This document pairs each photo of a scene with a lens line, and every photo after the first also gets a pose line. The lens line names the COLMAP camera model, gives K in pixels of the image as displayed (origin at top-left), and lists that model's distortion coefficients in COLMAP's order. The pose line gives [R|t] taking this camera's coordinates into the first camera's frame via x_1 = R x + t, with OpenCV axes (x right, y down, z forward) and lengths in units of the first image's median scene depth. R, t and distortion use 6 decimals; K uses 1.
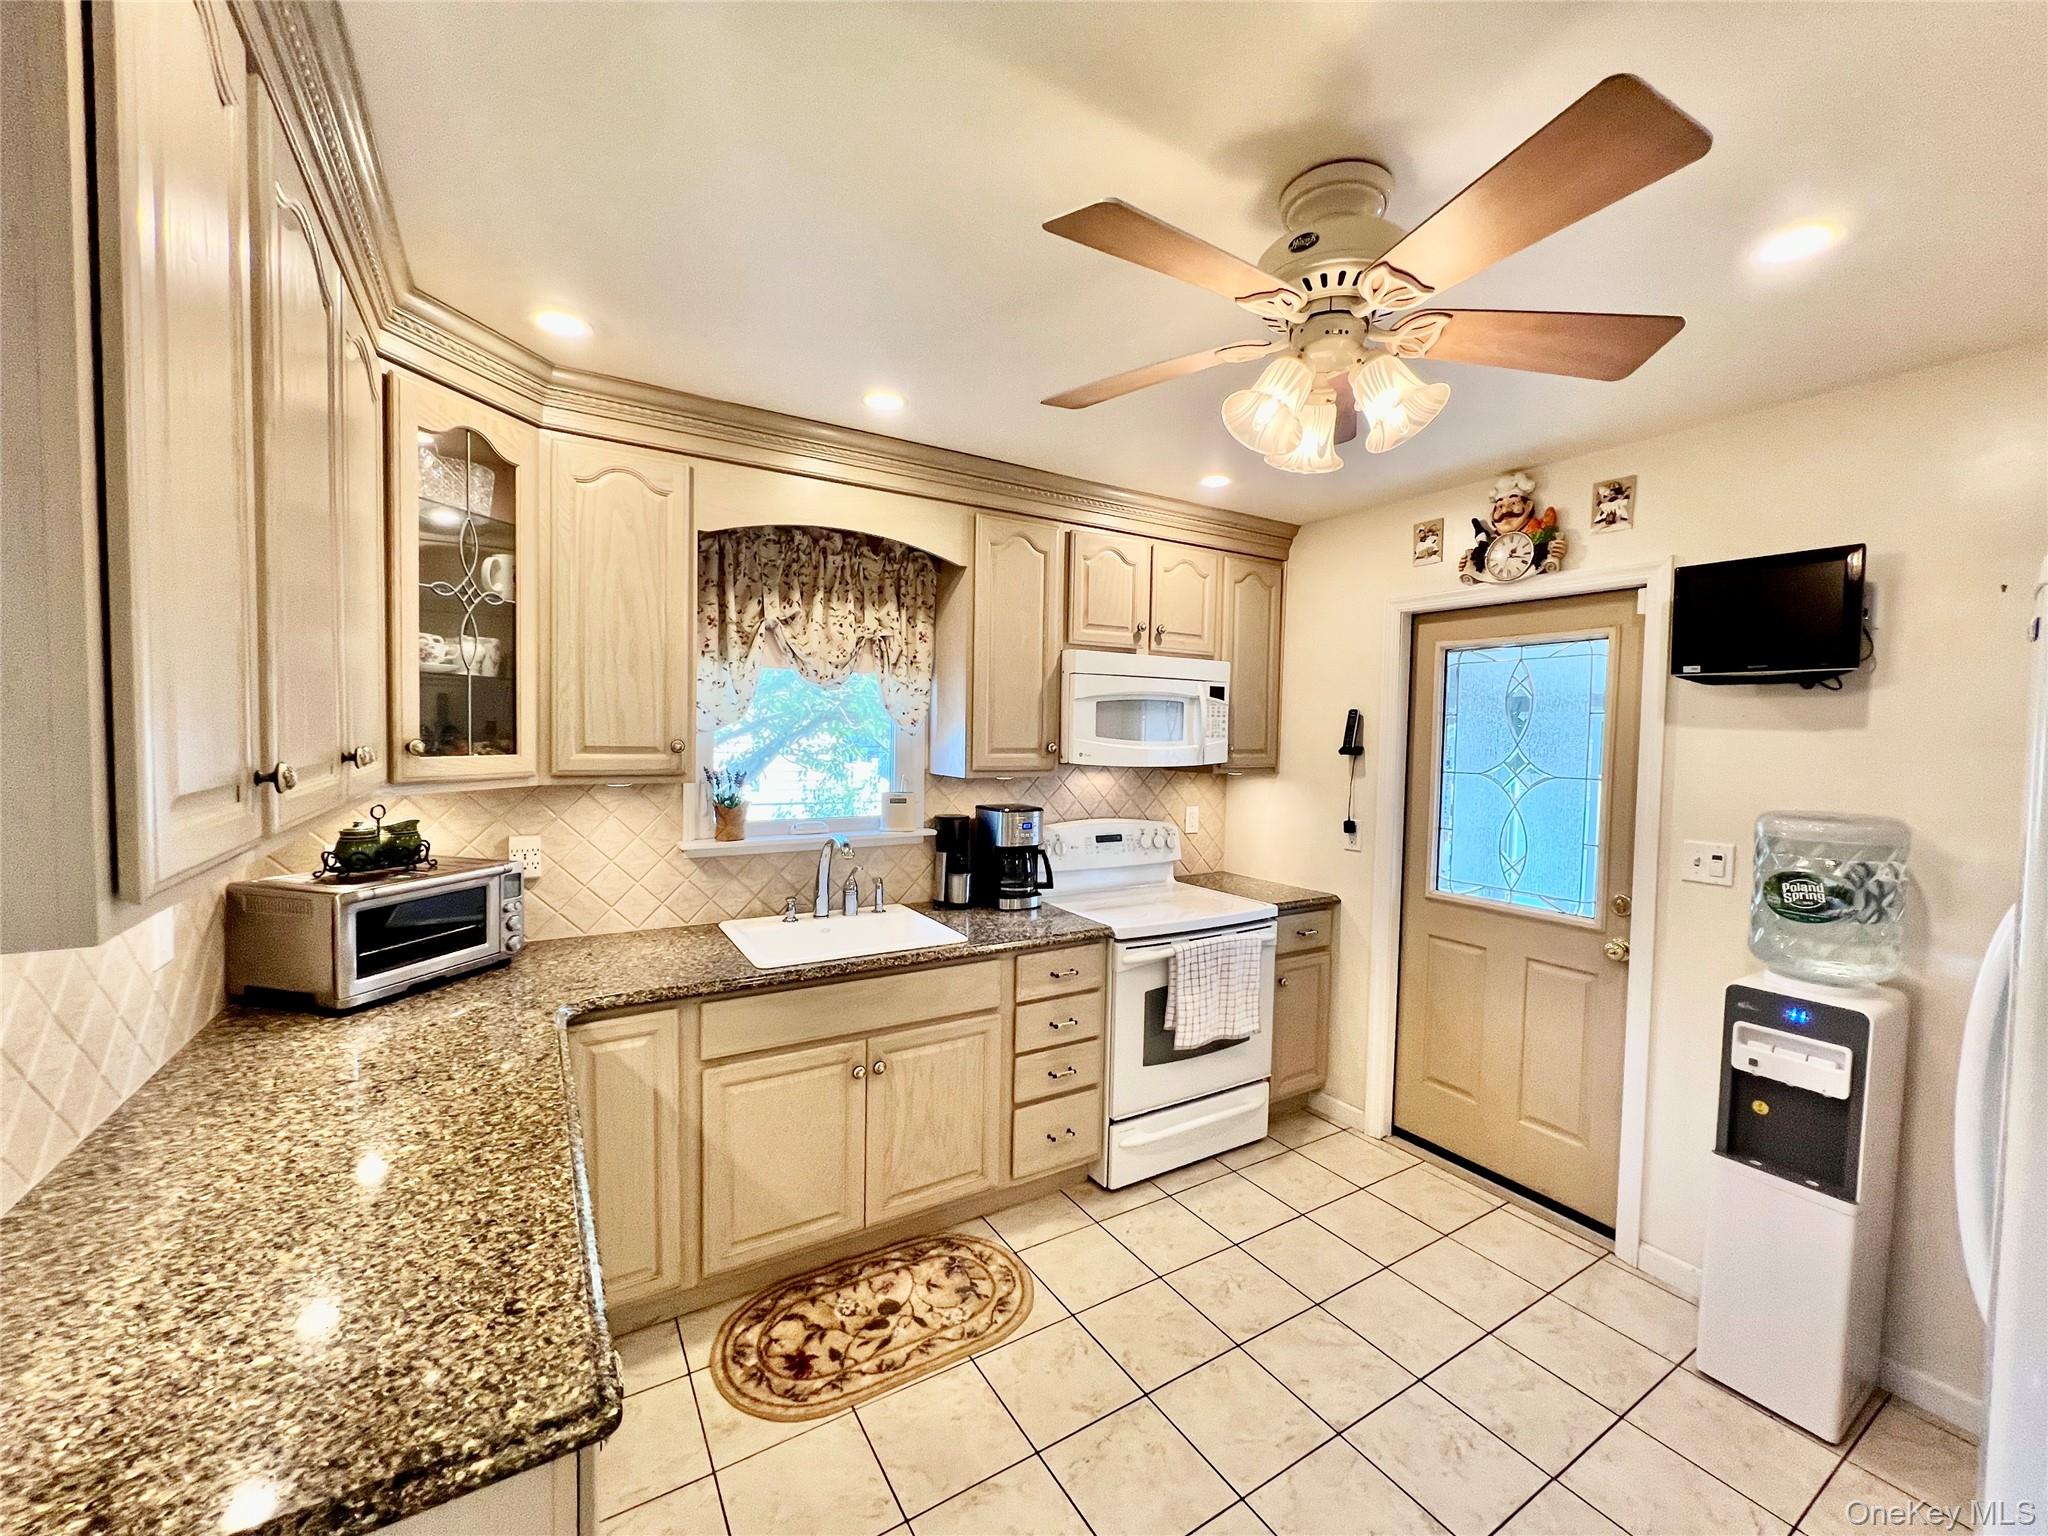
lens RADIAL K [[817.1, 0, 1029.1], [0, 817.1, 765.1], [0, 0, 1]] dist [-0.001786, -0.000191]
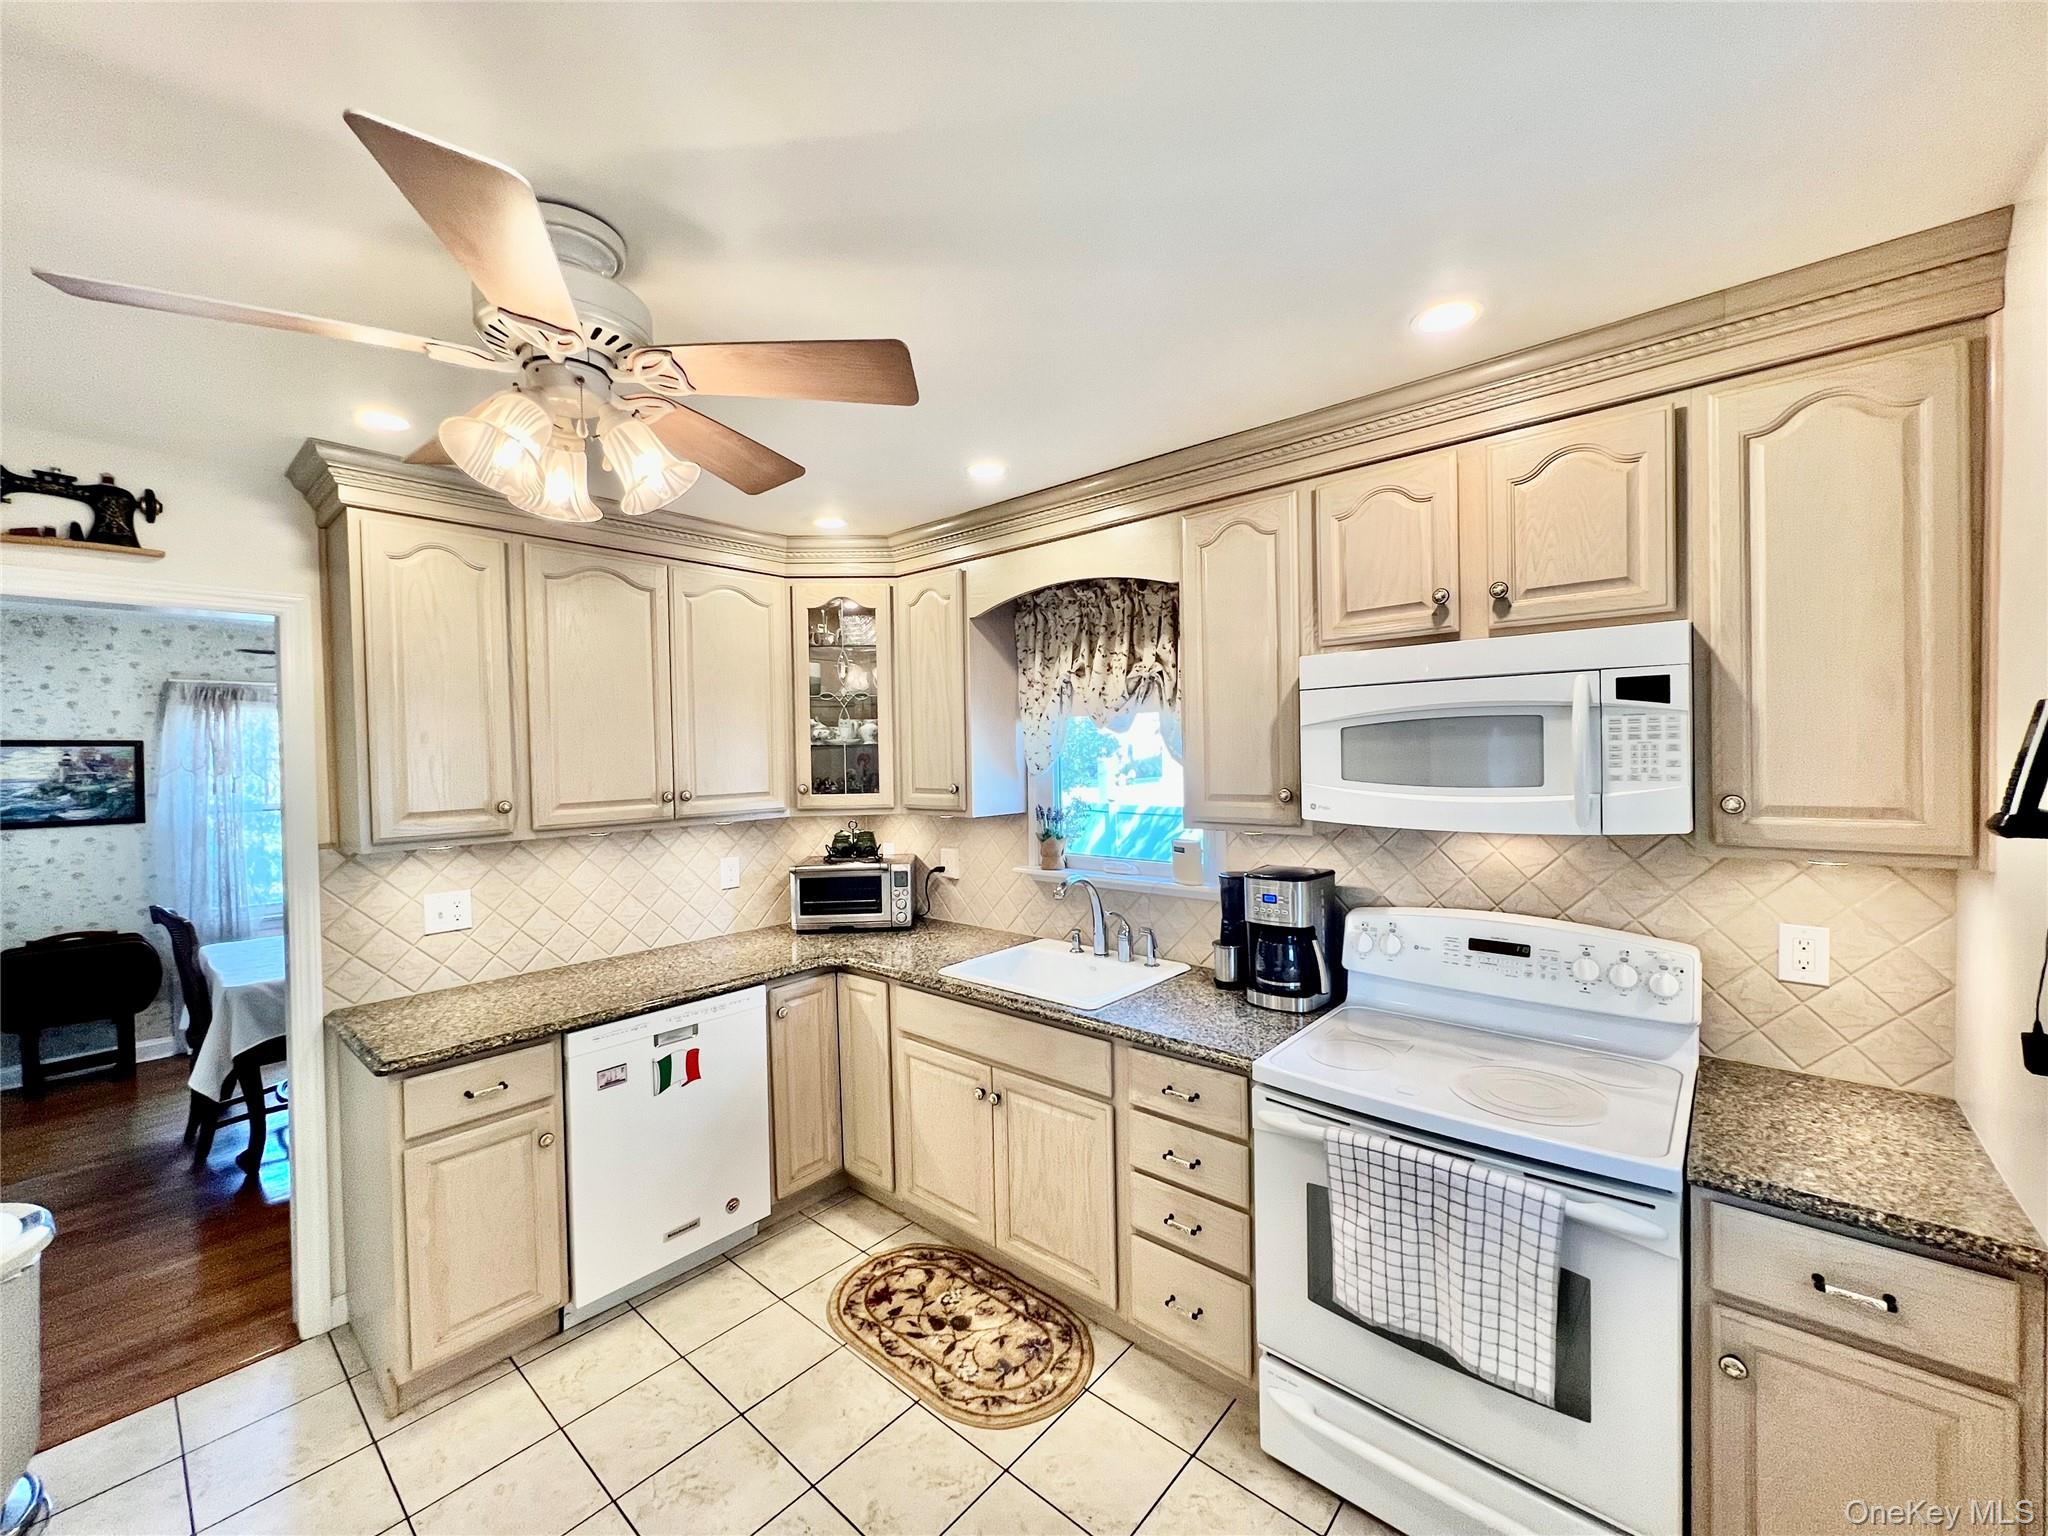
lens RADIAL K [[817.1, 0, 1029.1], [0, 817.1, 765.1], [0, 0, 1]] dist [-0.001786, -0.000191]
pose [[0.297452, -0.009946, -0.954685, 0.808497], [-0.016757, 0.999737, -0.015636, -0.040669], [0.954590, 0.020649, 0.297207, 0.698836]]
